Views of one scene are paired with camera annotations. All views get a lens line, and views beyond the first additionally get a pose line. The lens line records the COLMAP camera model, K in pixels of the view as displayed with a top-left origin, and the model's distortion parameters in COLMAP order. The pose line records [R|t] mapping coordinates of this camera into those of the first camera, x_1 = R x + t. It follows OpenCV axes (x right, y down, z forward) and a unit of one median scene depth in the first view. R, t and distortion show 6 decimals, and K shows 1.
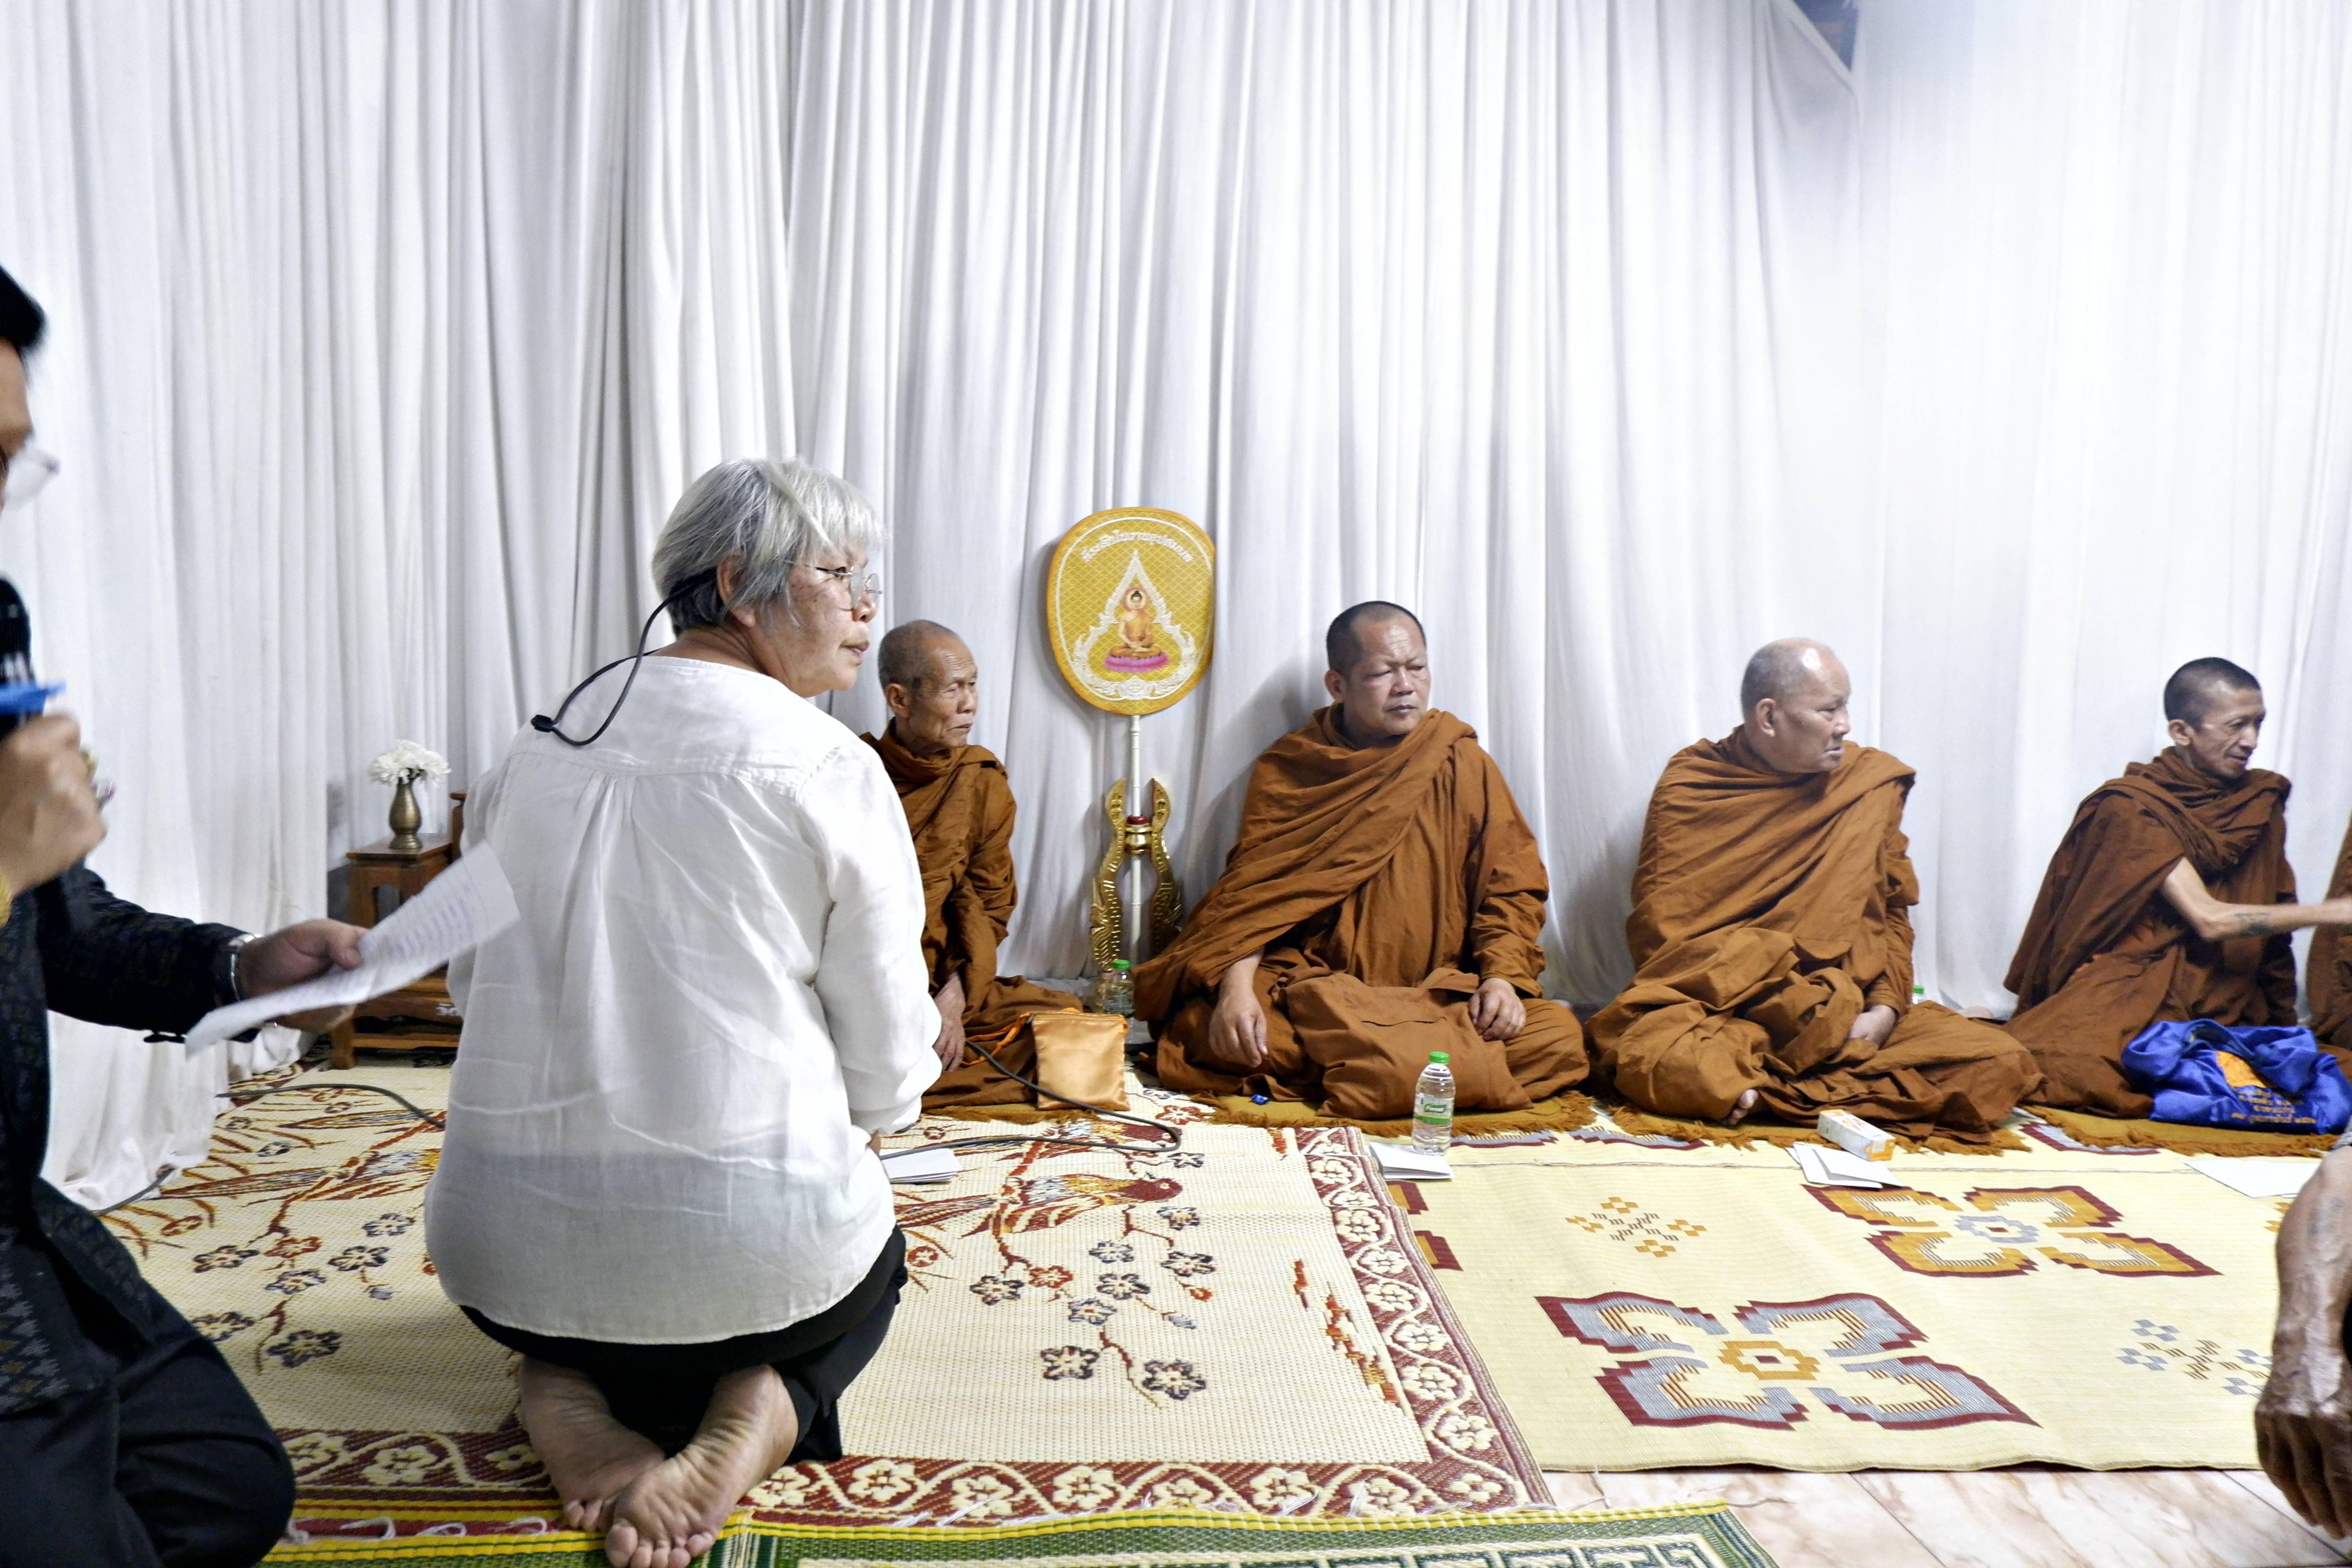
lens RADIAL K [[1754.0, 0, 1176.0], [0, 1754.0, 784.0], [0, 0, 1]] dist [0.002524, -0.001802]
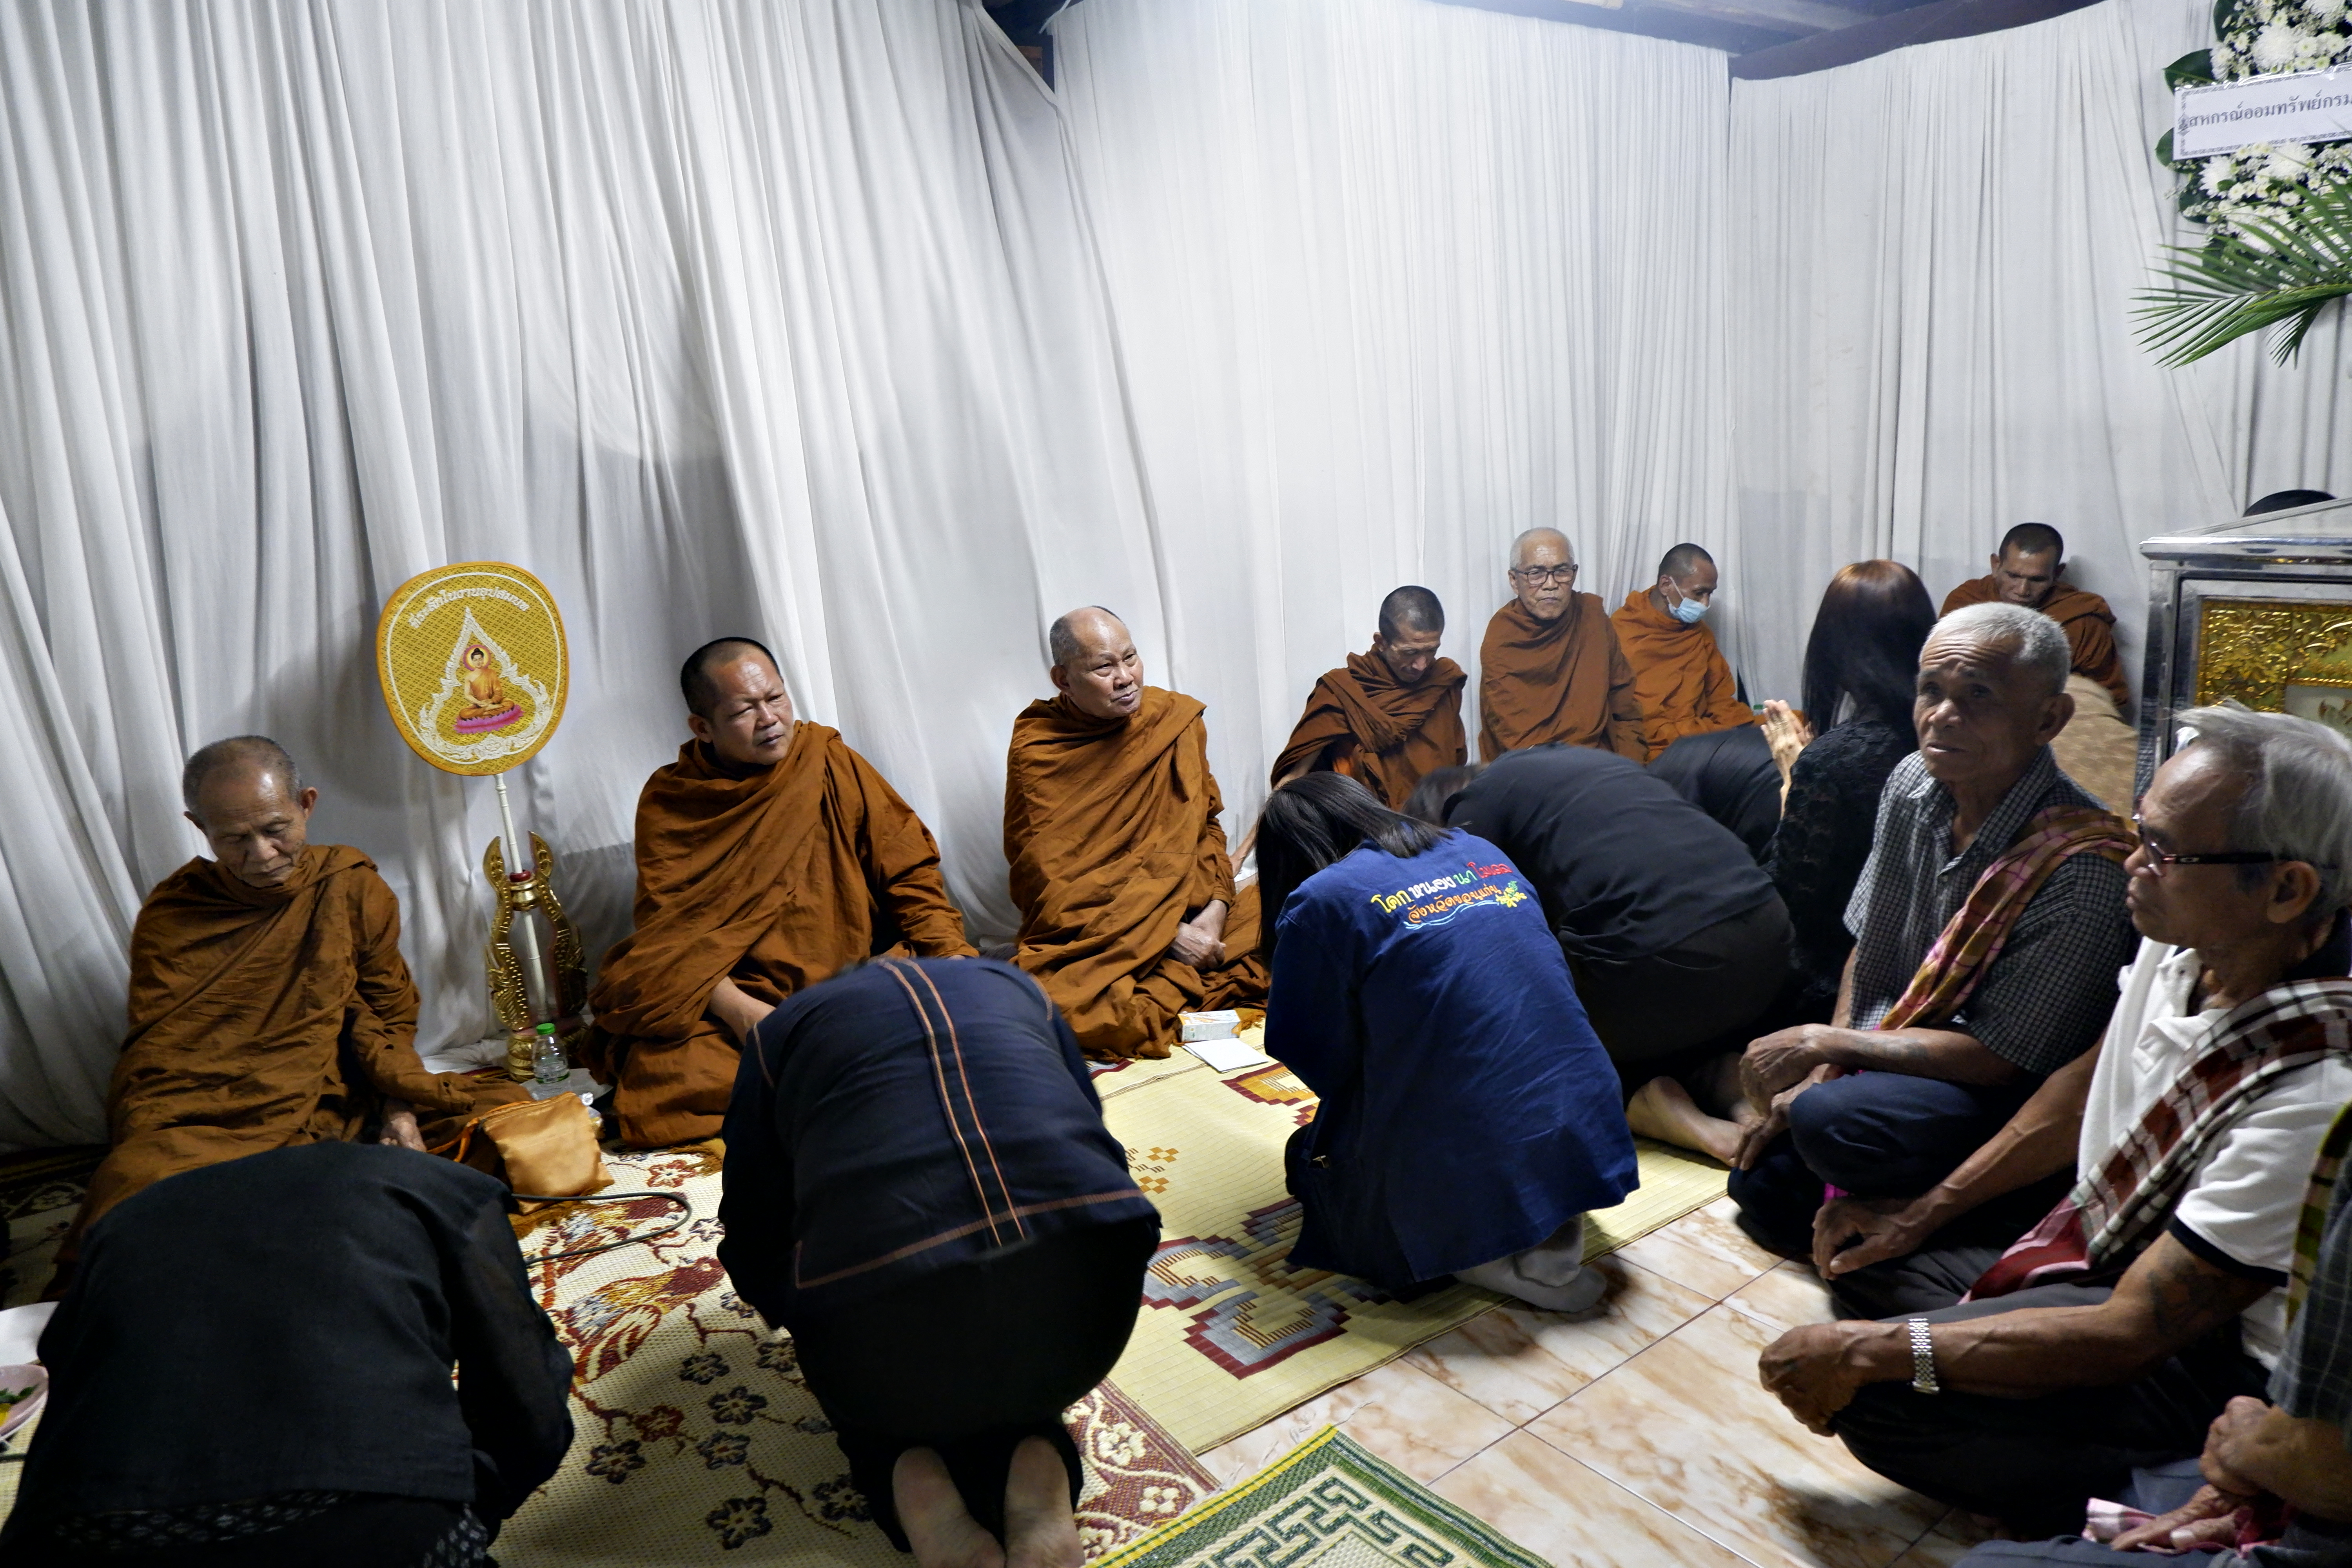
lens RADIAL K [[1550.0, 0, 1176.0], [0, 1550.0, 784.0], [0, 0, 1]] dist [0.005338, -0.014720]
pose [[0.865098, -0.195526, 0.461926, -0.132932], [0.148686, 0.979469, 0.136135, -0.130640], [-0.479060, -0.049088, 0.876409, 0.090055]]
